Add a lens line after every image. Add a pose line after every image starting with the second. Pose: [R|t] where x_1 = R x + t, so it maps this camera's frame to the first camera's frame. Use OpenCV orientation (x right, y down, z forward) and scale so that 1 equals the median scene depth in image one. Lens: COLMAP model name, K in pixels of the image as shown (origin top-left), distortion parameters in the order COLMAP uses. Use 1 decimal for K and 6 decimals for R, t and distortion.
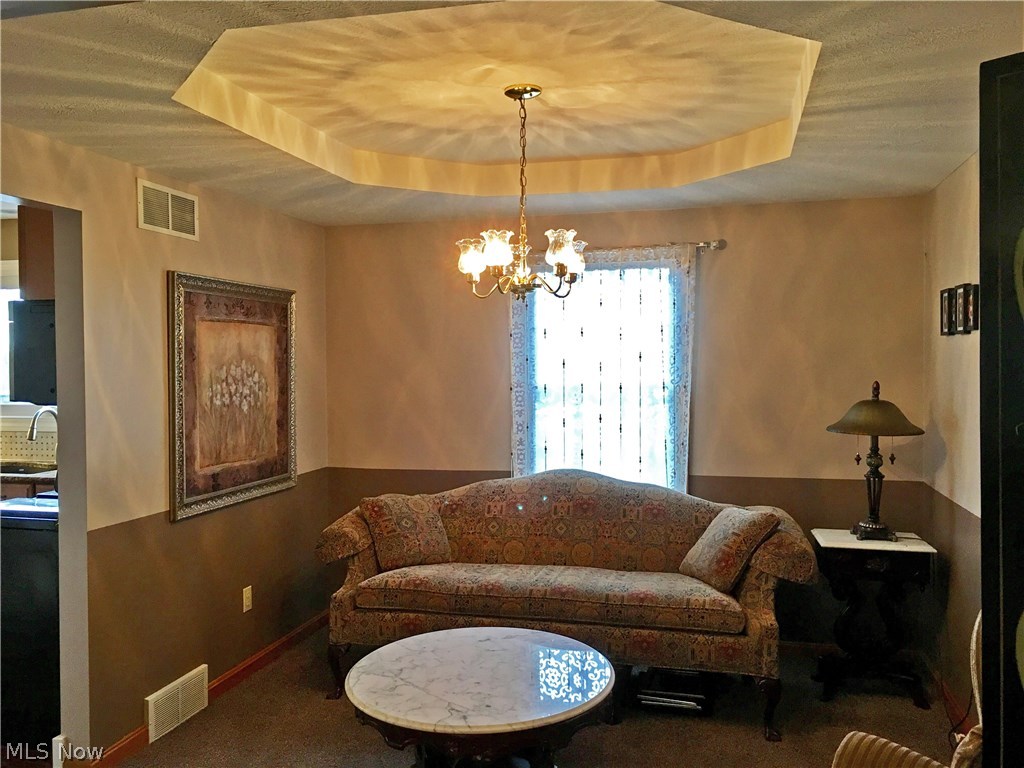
lens RADIAL K [[877.3, 0, 512.2], [0, 877.3, 383.3], [0, 0, 1]] dist [0.036028, -0.016955]
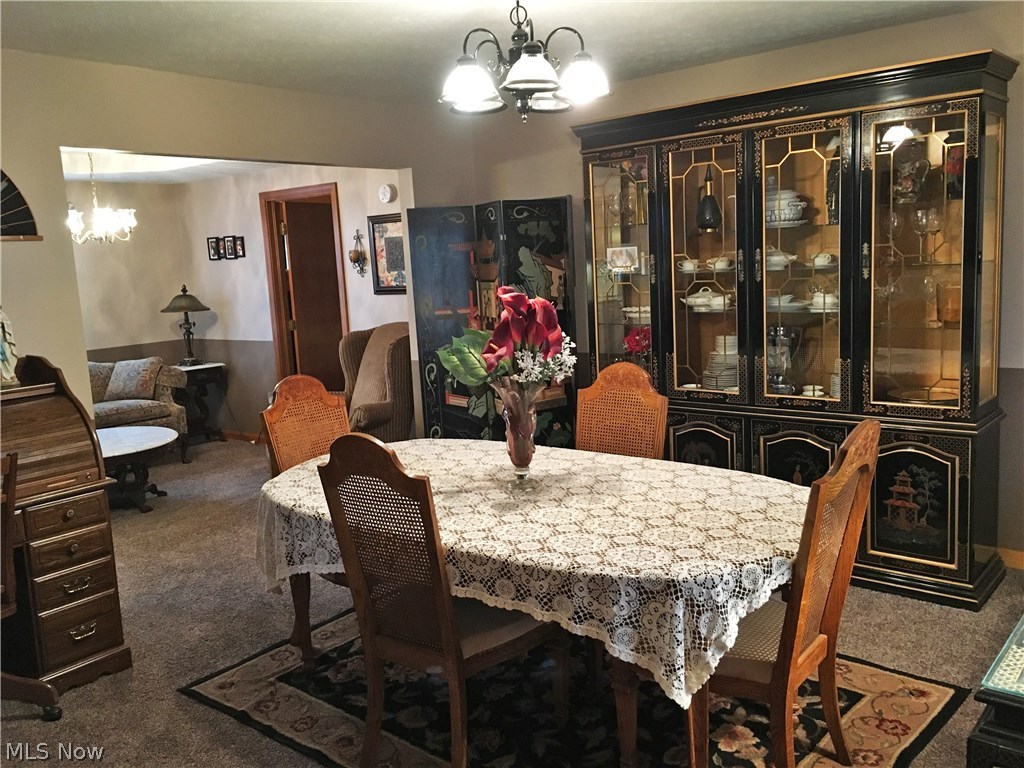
lens RADIAL K [[877.3, 0, 512.5], [0, 877.3, 382.1], [0, 0, 1]] dist [0.036028, -0.016955]
pose [[0.446500, -0.156076, 0.881067, -1.001579], [0.082043, 0.987663, 0.133382, 0.009376], [-0.891015, 0.012730, 0.453796, -0.519487]]
